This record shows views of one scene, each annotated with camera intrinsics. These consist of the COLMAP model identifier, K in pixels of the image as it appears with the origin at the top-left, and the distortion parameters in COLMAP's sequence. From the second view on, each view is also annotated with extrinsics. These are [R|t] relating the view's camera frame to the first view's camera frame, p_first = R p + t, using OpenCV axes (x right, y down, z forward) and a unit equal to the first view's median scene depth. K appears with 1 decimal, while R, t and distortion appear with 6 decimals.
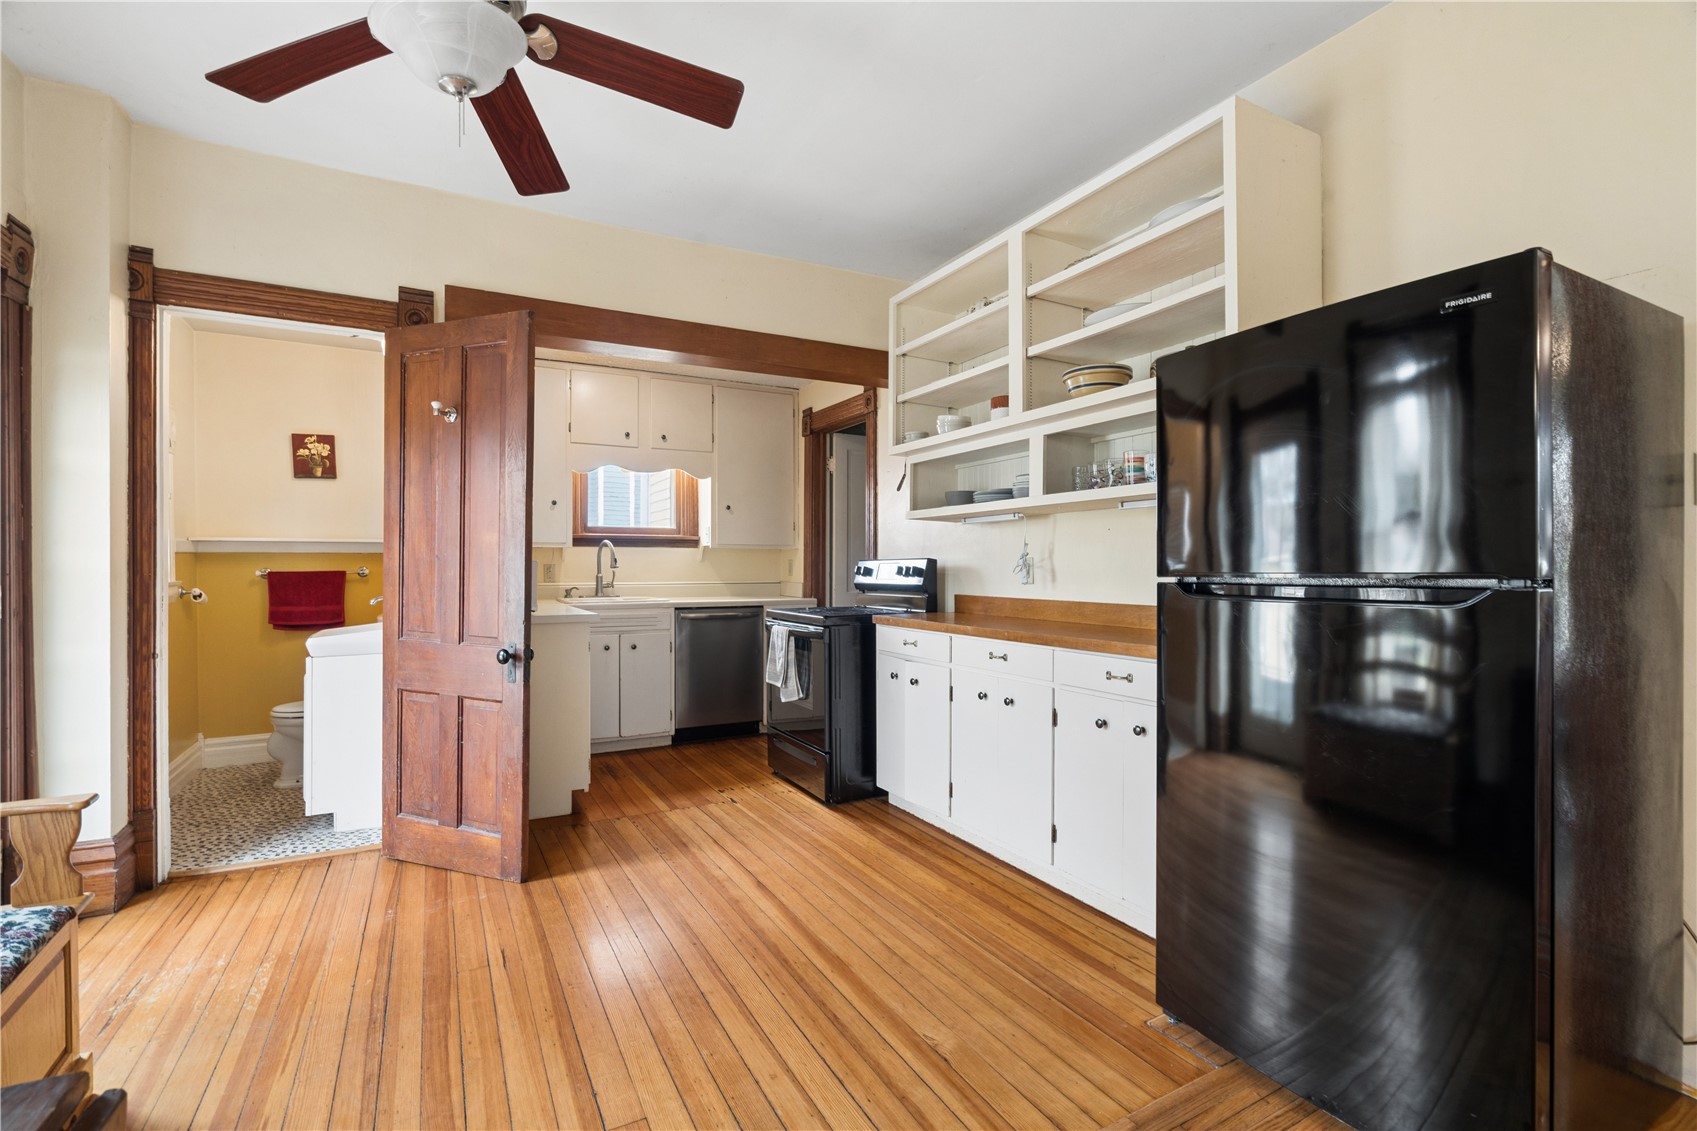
lens RADIAL K [[777.0, 0, 854.9], [0, 777.0, 573.2], [0, 0, 1]] dist [-0.001675, 0.000063]
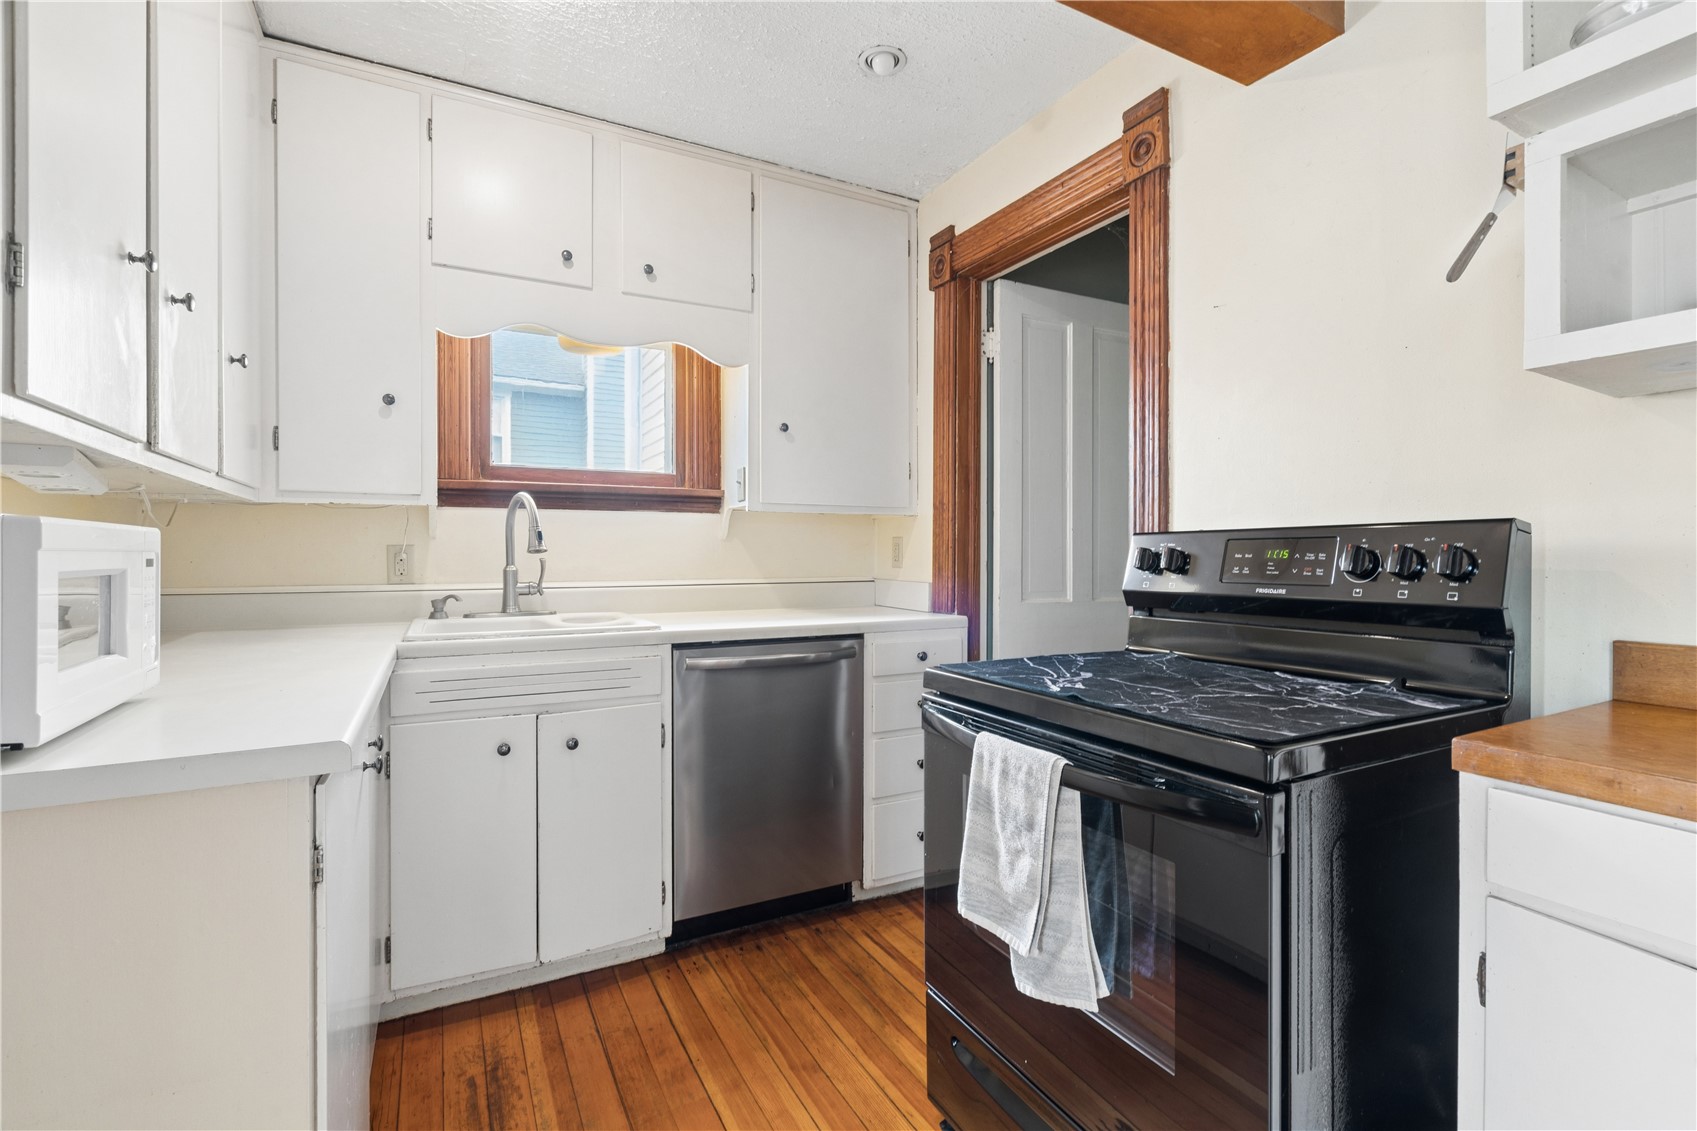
lens RADIAL K [[777.0, 0, 857.3], [0, 777.0, 555.9], [0, 0, 1]] dist [-0.001675, 0.000063]
pose [[0.999999, 0.000387, 0.001235, -0.131243], [-0.000383, 0.999996, -0.002831, -0.004243], [-0.001236, 0.002830, 0.999995, 0.576681]]
